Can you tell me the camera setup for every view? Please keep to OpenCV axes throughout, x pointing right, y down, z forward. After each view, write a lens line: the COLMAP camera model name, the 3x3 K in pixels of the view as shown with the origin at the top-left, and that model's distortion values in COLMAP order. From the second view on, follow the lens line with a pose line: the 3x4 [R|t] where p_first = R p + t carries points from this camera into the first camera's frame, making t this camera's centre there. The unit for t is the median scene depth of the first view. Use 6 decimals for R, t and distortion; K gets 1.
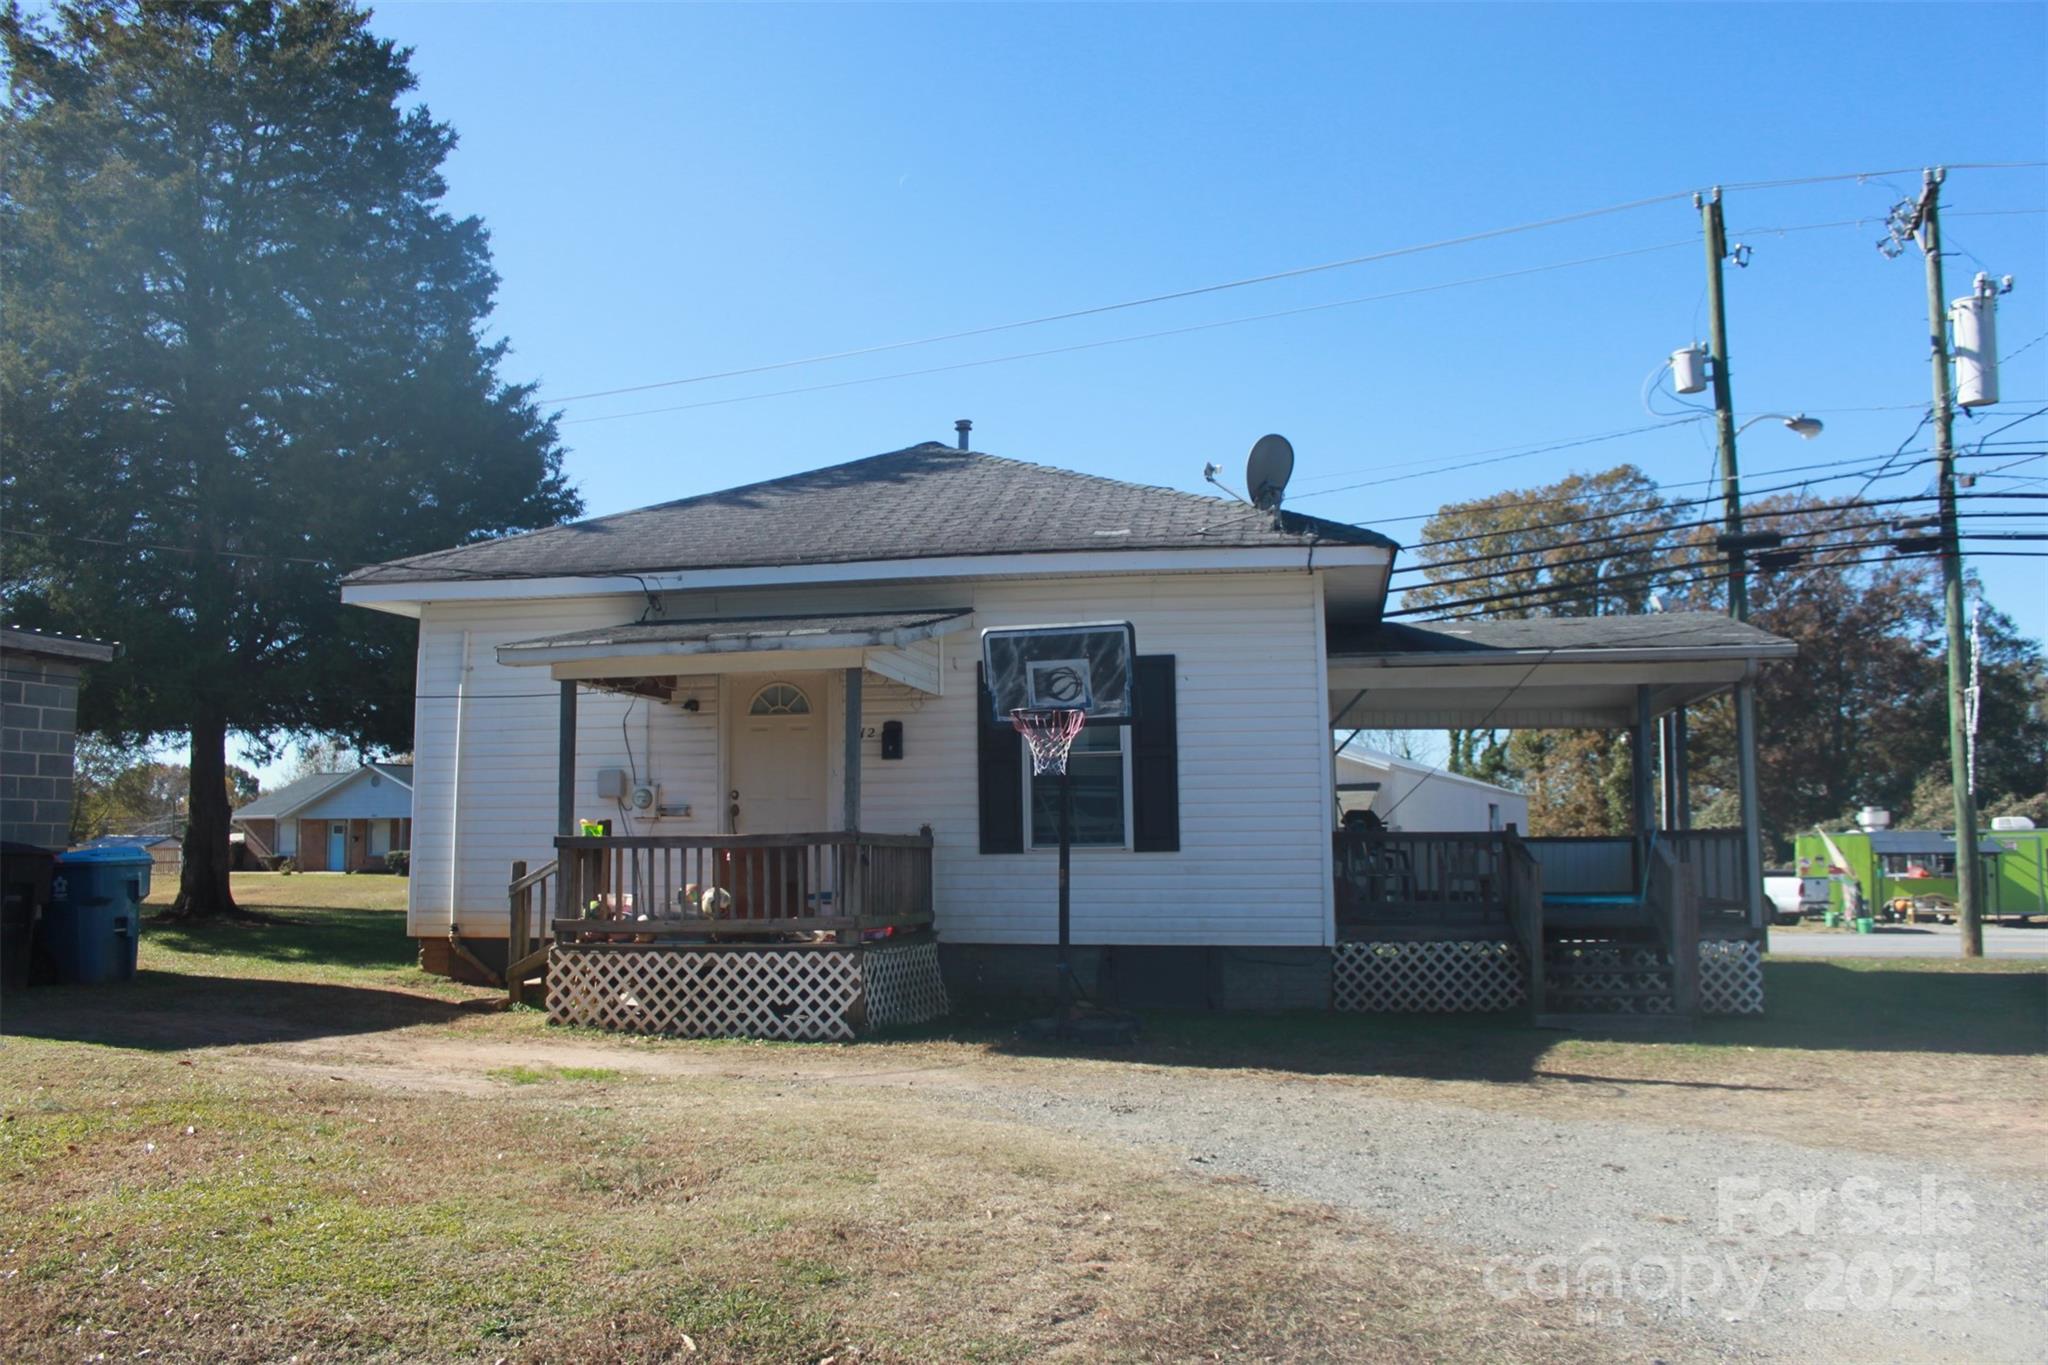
lens RADIAL K [[1707.4, 0, 1012.5], [0, 1707.4, 673.0], [0, 0, 1]] dist [-0.165817, 0.144660]
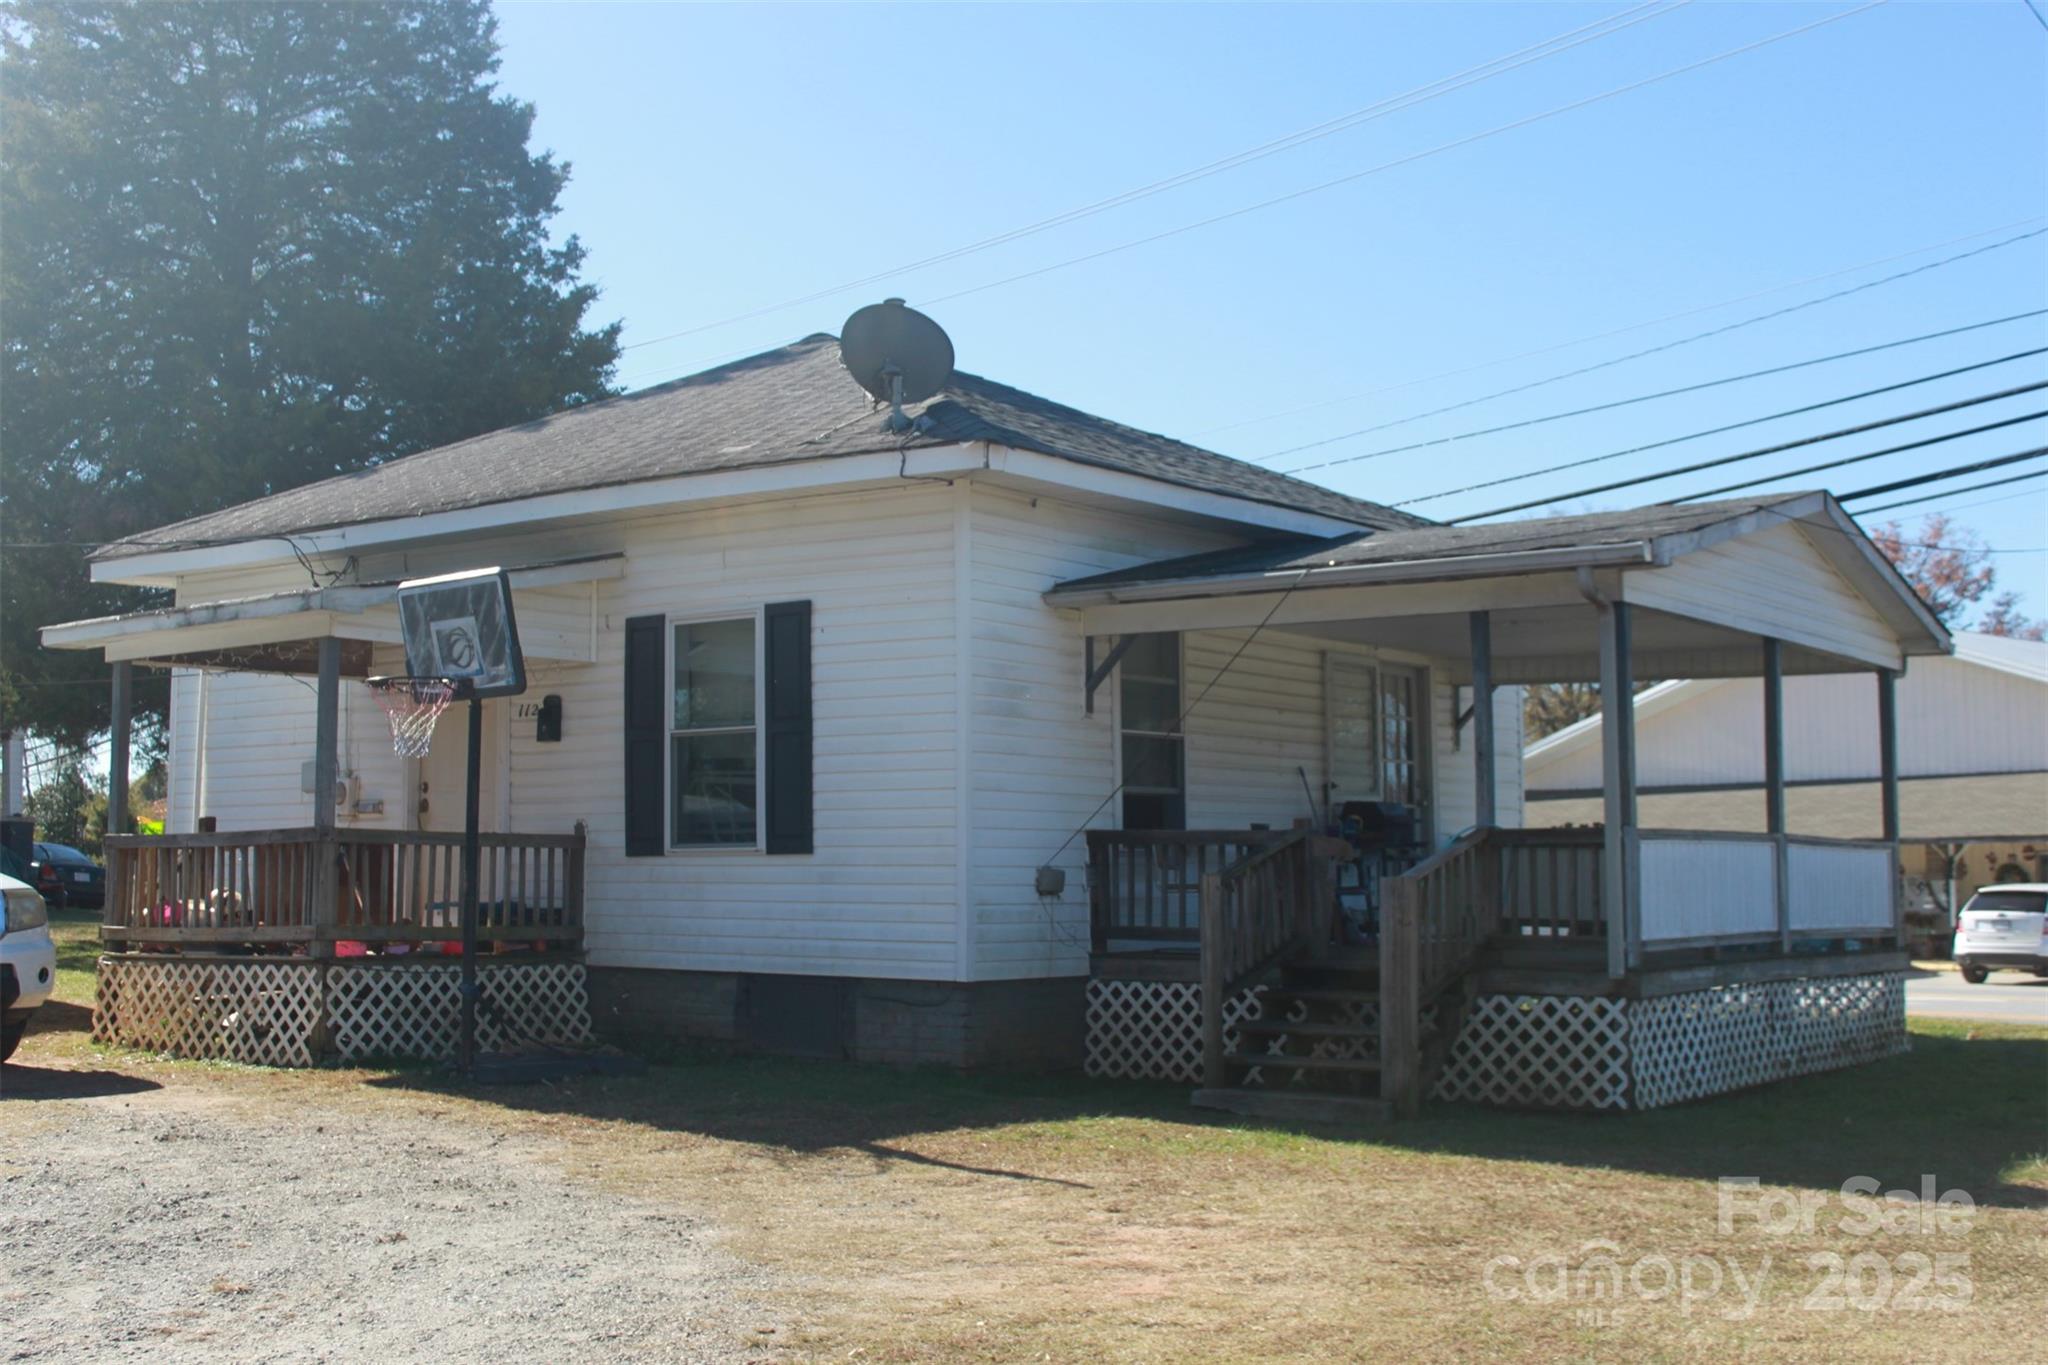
lens RADIAL K [[2353.2, 0, 1026.8], [0, 2353.2, 677.4], [0, 0, 1]] dist [-0.076685, 0.000000]
pose [[0.906862, -0.029725, -0.420378, 0.632600], [0.038997, 0.999148, 0.013477, 0.013527], [0.419619, -0.028615, 0.907249, 0.069371]]
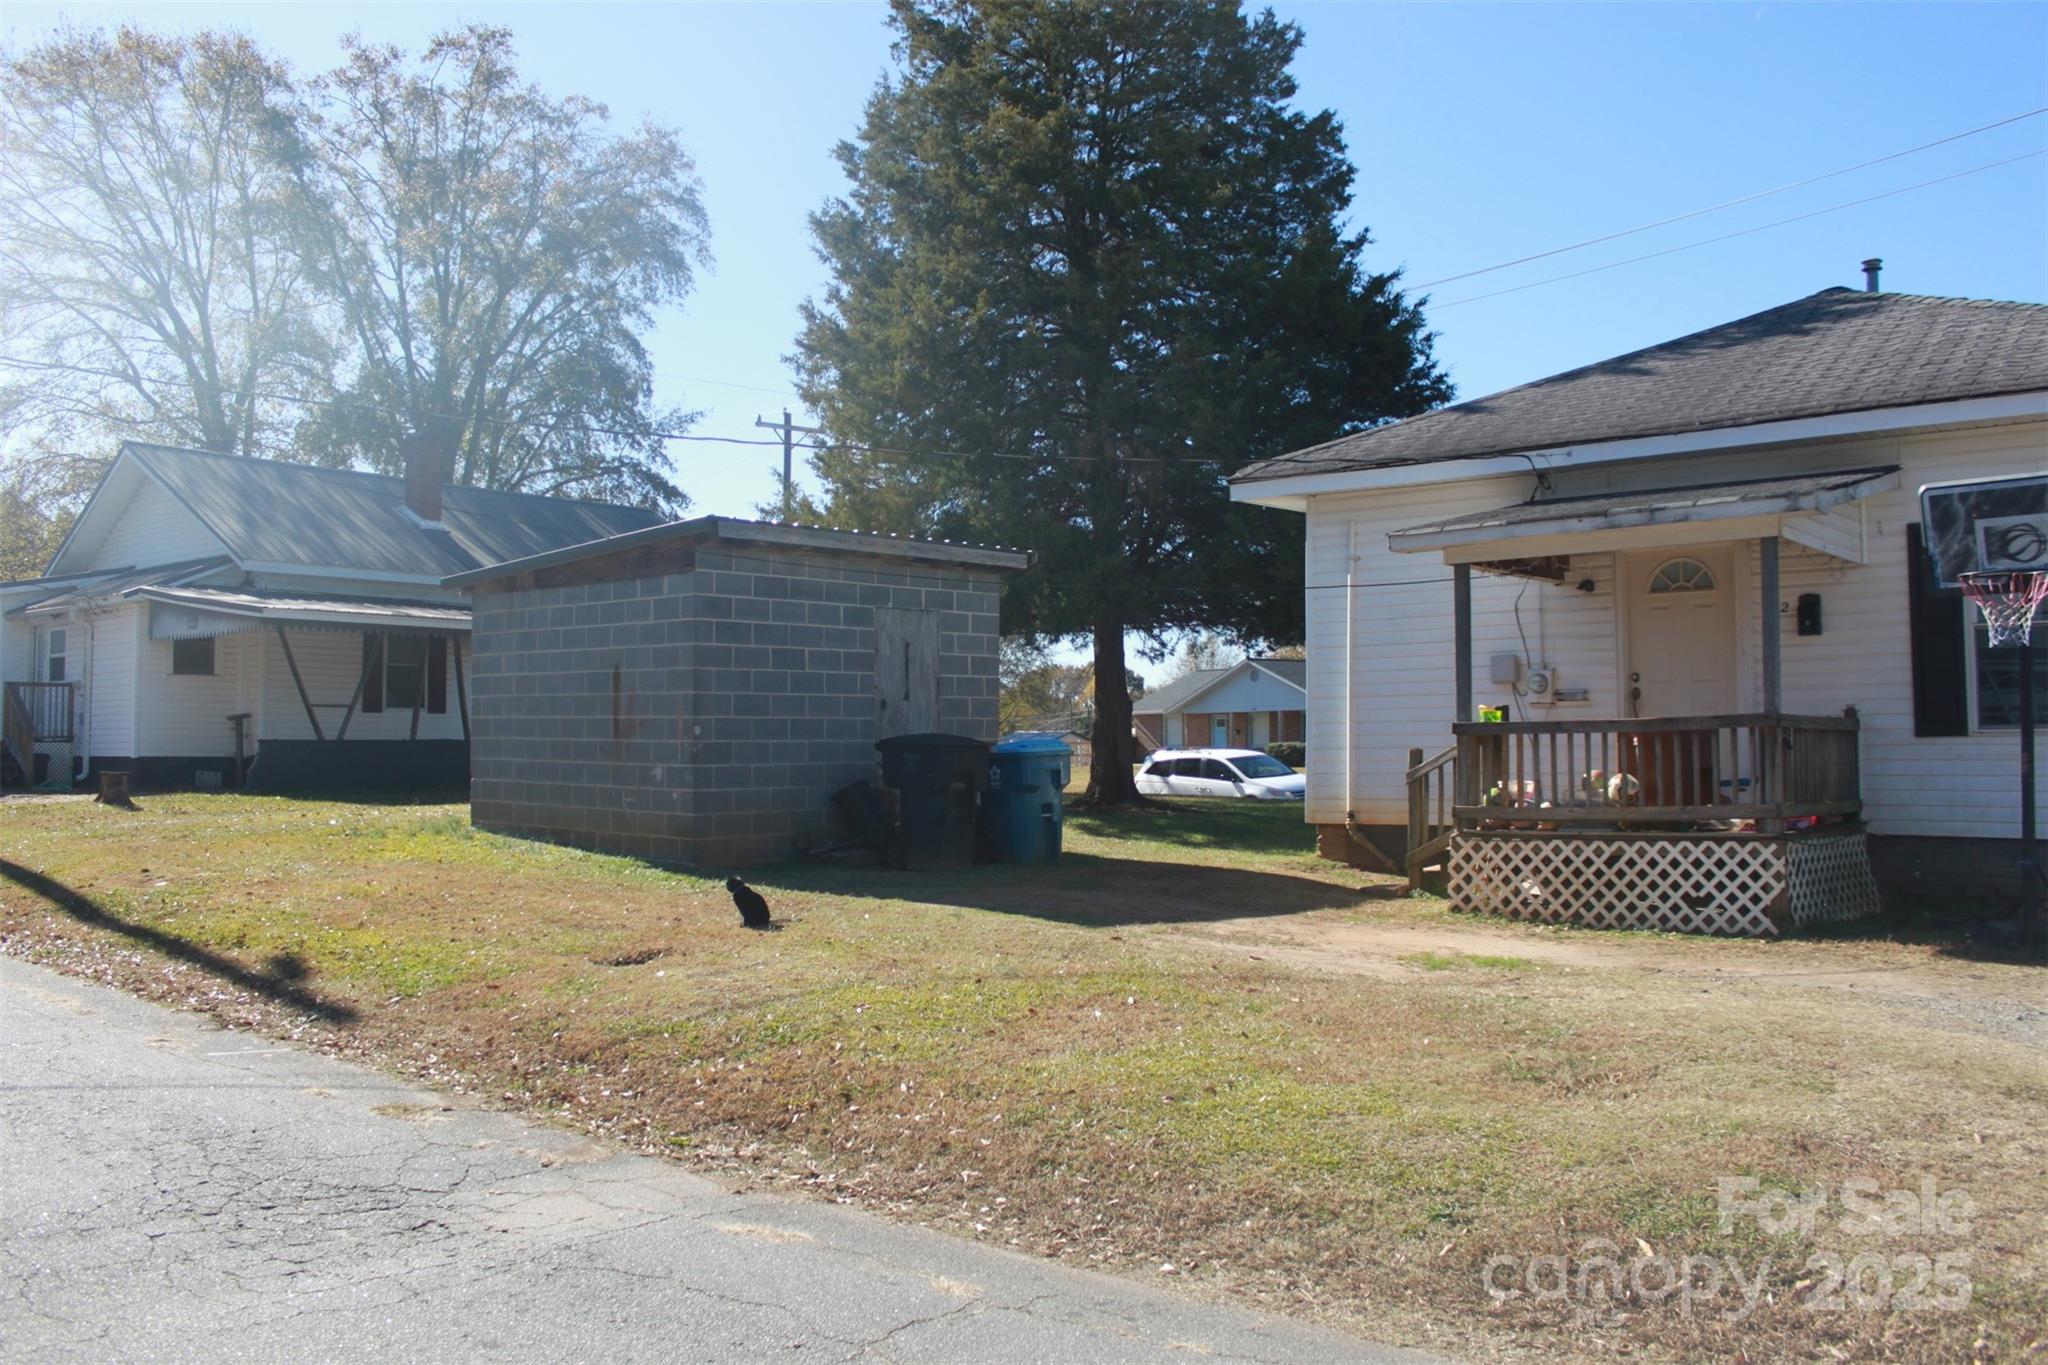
lens RADIAL K [[1707.4, 0, 1013.4], [0, 1707.4, 670.4], [0, 0, 1]] dist [-0.165817, 0.144660]
pose [[0.876765, -0.018981, -0.480544, -0.018809], [0.049227, 0.997514, 0.050415, 0.003278], [0.478393, -0.067858, 0.875520, 0.008871]]
